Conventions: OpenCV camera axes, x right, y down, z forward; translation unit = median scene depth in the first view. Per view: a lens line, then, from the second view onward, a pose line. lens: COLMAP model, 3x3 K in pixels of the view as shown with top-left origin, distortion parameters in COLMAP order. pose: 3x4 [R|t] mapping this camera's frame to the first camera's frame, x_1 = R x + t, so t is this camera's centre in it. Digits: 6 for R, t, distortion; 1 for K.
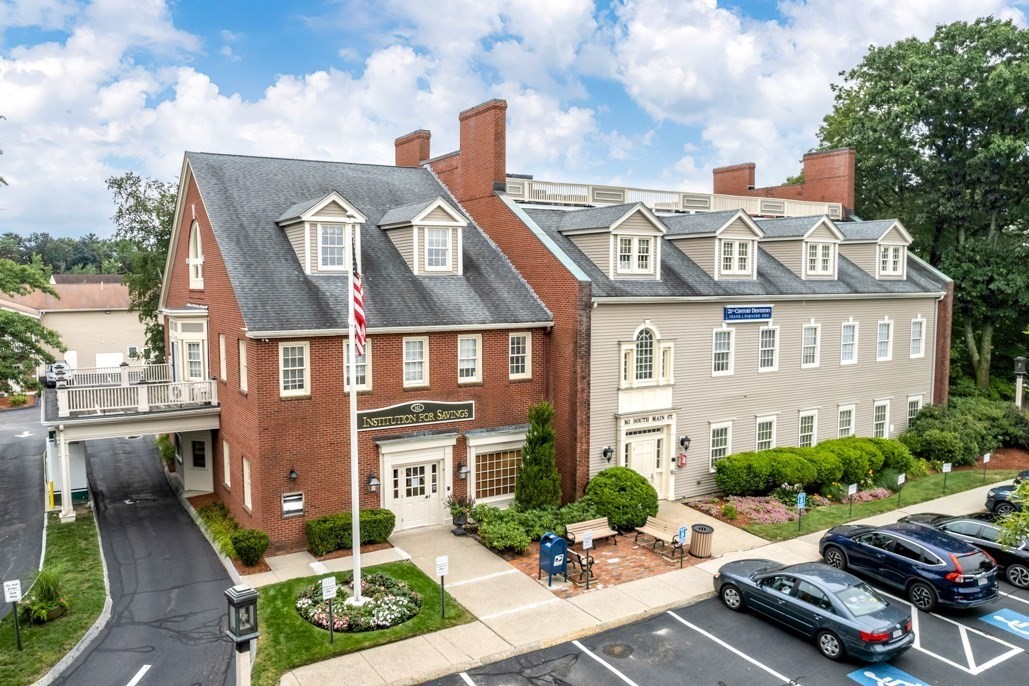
lens RADIAL K [[776.4, 0, 499.6], [0, 776.4, 318.3], [0, 0, 1]] dist [-0.058047, 0.032866]
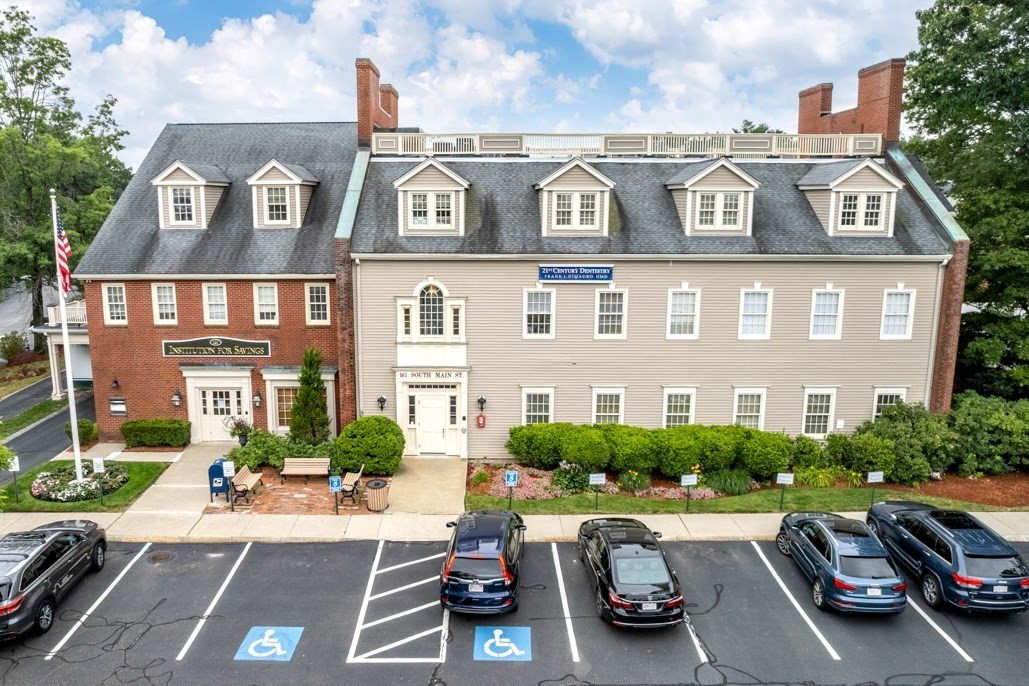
lens RADIAL K [[776.4, 0, 488.0], [0, 776.4, 325.2], [0, 0, 1]] dist [-0.058047, 0.032866]
pose [[0.862084, 0.078334, -0.500675, 0.759285], [-0.027746, 0.993795, 0.107713, -0.045256], [0.506005, -0.078966, 0.858908, 0.172541]]
